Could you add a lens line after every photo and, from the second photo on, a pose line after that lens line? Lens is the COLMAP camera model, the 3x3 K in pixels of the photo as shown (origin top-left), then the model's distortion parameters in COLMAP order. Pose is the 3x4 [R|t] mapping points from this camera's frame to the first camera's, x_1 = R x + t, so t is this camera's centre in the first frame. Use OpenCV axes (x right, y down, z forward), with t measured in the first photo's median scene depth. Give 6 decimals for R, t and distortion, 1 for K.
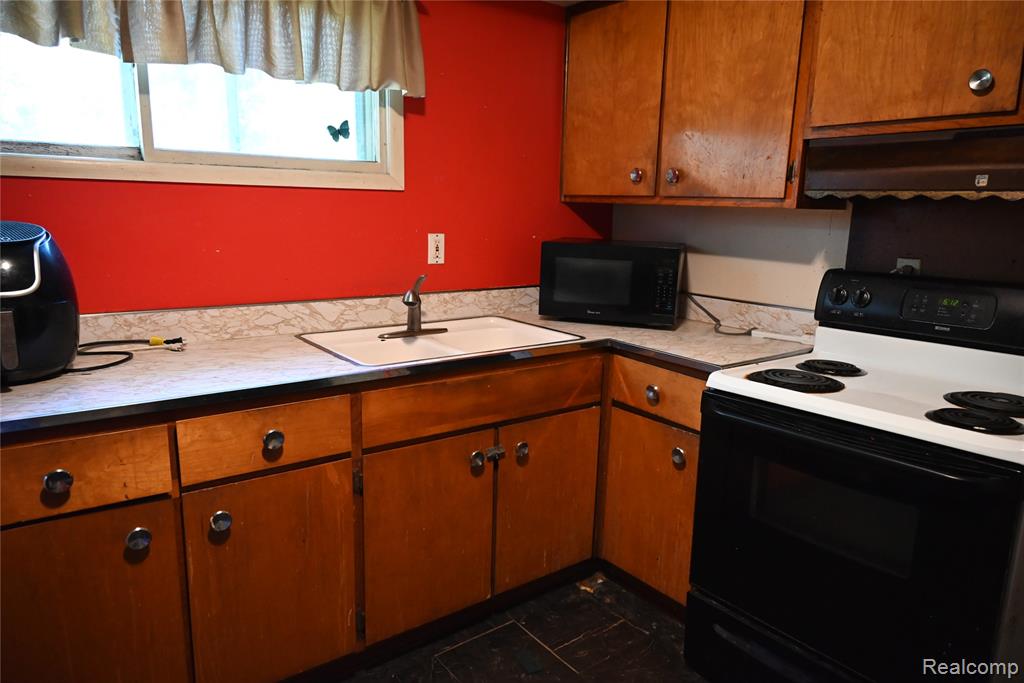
lens RADIAL K [[682.0, 0, 517.5], [0, 682.0, 352.3], [0, 0, 1]] dist [-0.008677, -0.001185]
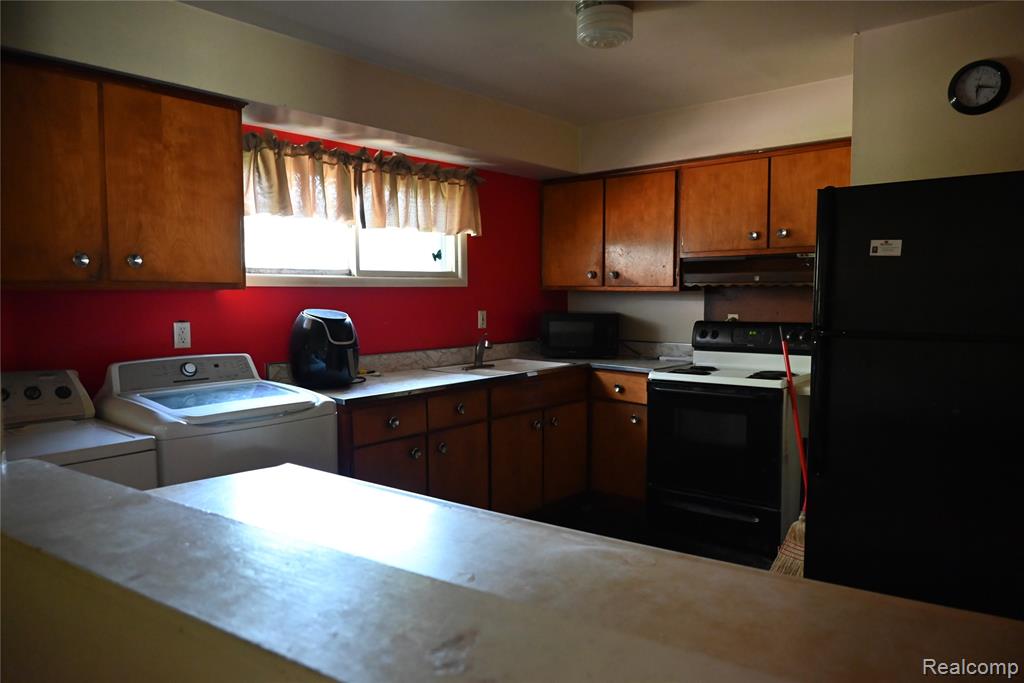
lens RADIAL K [[701.2, 0, 512.0], [0, 701.2, 341.5], [0, 0, 1]] dist [-0.072849, -0.000153]
pose [[0.977385, -0.042470, 0.207160, -0.481914], [0.069929, 0.989423, -0.127087, 0.154595], [-0.199572, 0.138699, 0.970017, -0.836428]]
